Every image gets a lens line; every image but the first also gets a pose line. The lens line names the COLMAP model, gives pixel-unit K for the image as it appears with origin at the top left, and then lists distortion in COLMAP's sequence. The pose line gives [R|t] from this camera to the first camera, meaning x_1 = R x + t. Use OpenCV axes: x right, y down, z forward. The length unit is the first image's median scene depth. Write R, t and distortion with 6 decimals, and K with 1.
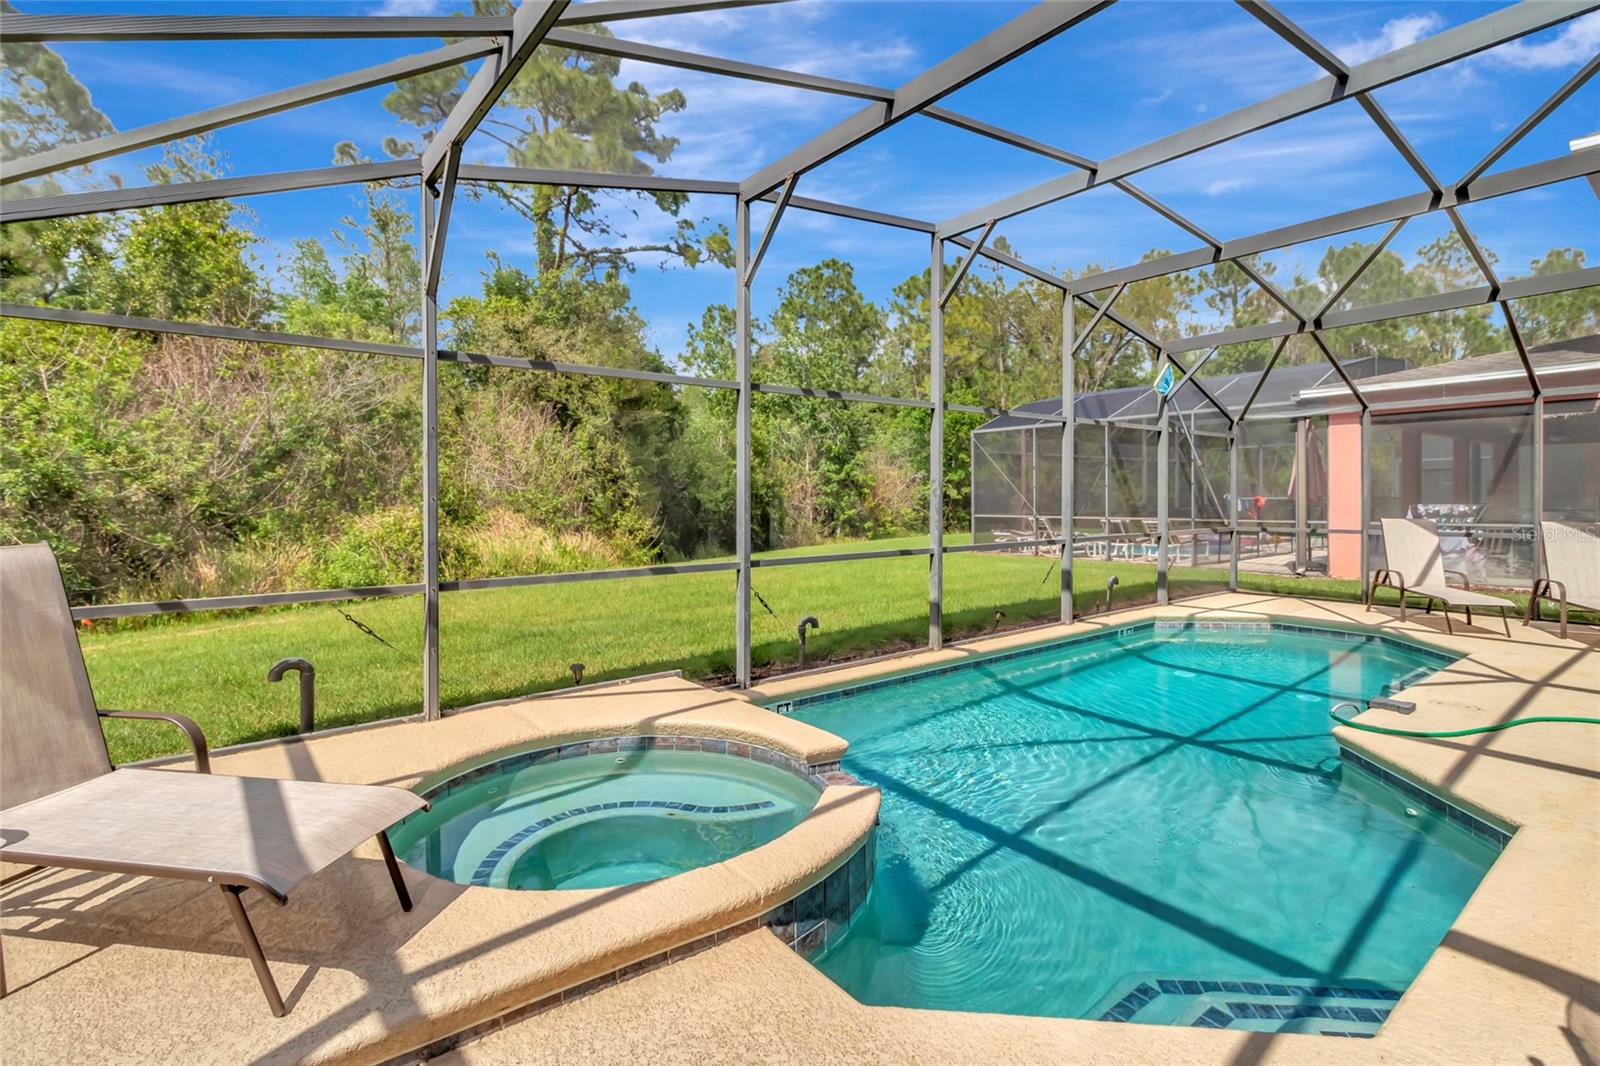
lens RADIAL K [[757.3, 0, 801.1], [0, 757.3, 505.7], [0, 0, 1]] dist [0.015461, 0.000423]
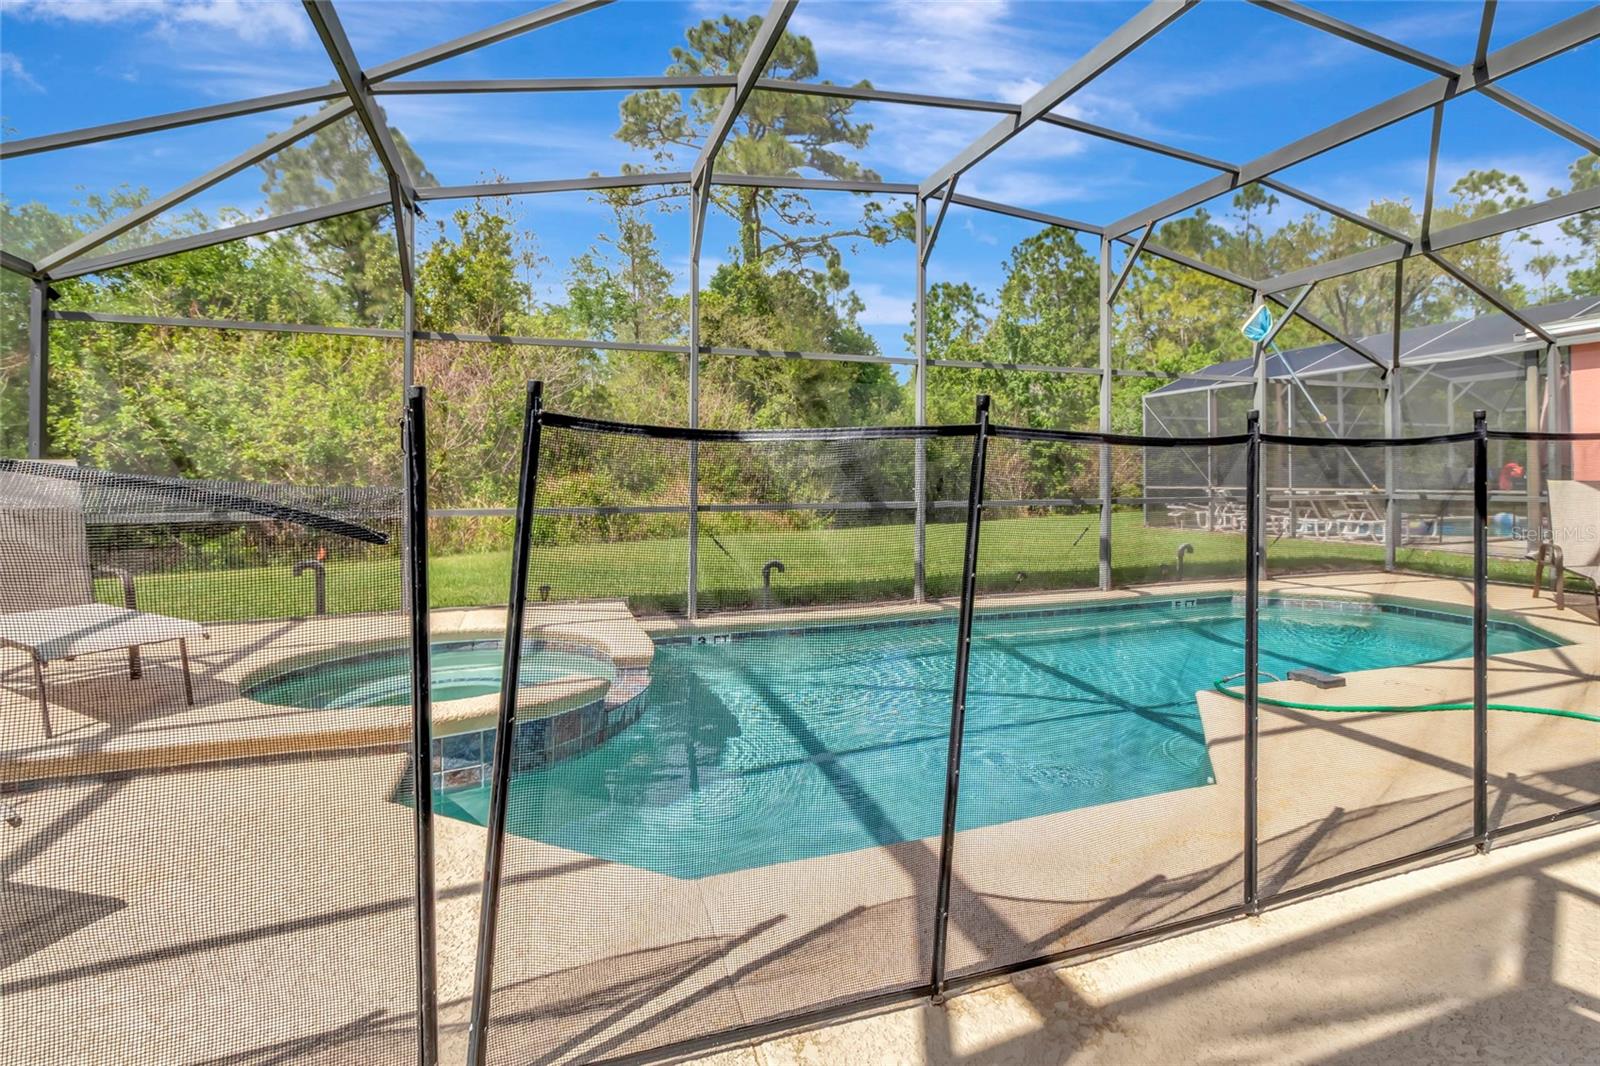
lens RADIAL K [[749.4, 0, 809.1], [0, 749.4, 487.5], [0, 0, 1]] dist [0.013827, -0.000521]
pose [[0.946506, 0.007209, -0.322607, 0.135400], [-0.006213, 0.999972, 0.004118, 0.012033], [0.322628, -0.001894, 0.946524, 0.000416]]
